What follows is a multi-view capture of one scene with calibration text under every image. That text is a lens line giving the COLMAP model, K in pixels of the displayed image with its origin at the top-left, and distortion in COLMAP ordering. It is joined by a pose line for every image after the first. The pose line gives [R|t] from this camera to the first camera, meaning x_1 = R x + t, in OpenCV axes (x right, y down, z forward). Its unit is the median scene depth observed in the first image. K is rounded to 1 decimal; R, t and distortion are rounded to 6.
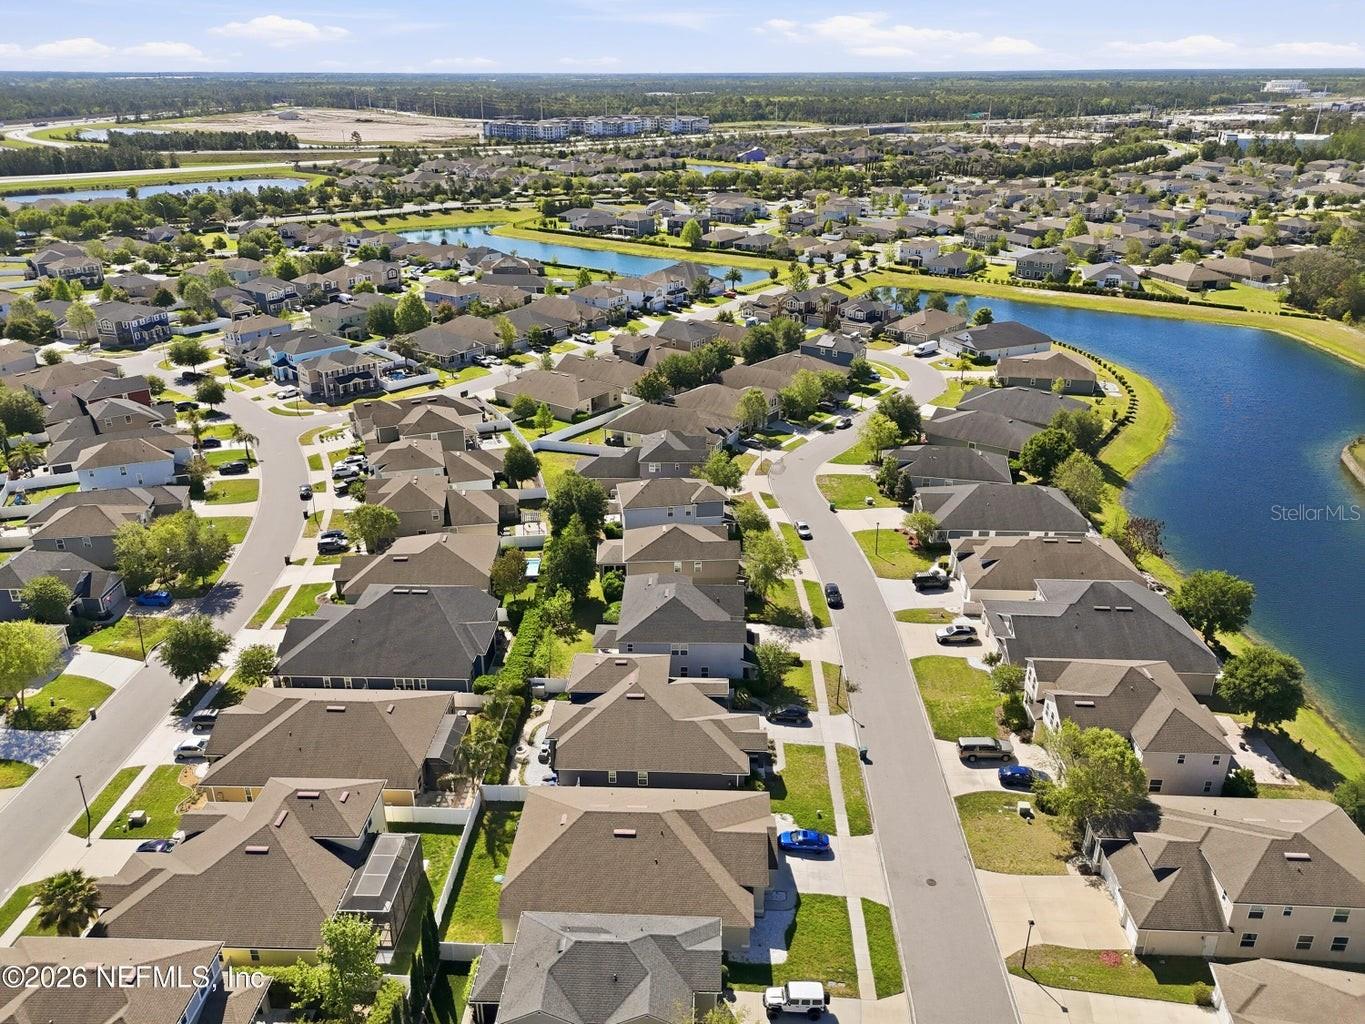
lens RADIAL K [[982.9, 0, 682.5], [0, 982.9, 512.0], [0, 0, 1]] dist [0.080308, -0.083859]
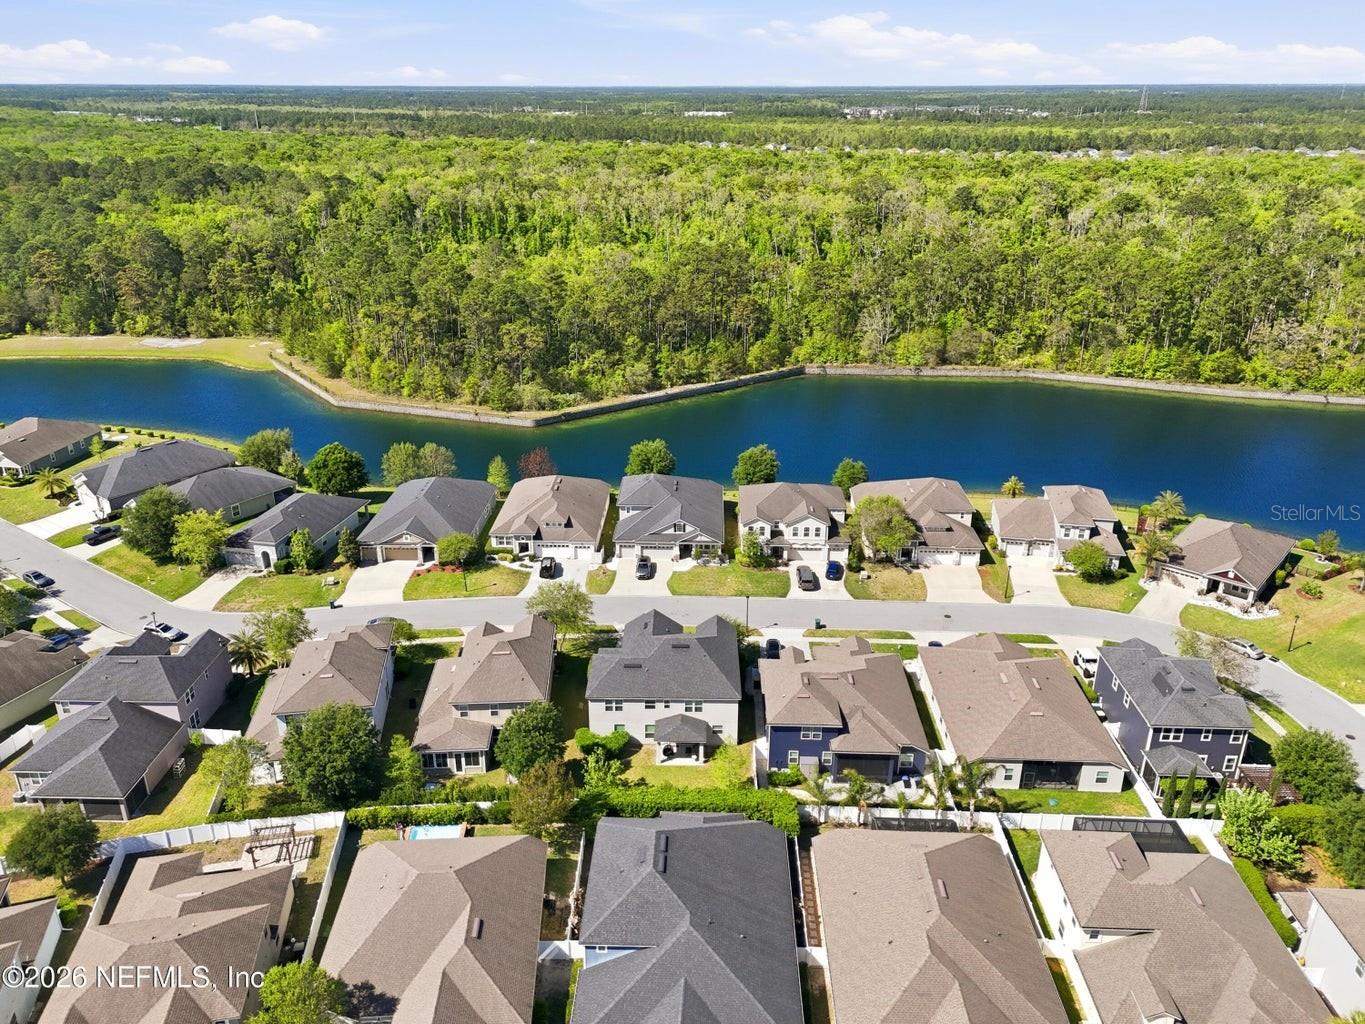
lens RADIAL K [[993.6, 0, 697.9], [0, 993.6, 518.5], [0, 0, 1]] dist [0.033692, -0.007879]
pose [[-0.020759, -0.395088, 0.918409, -0.493019], [0.397811, 0.839493, 0.370132, -0.211822], [-0.917232, 0.373037, 0.139743, 0.500481]]
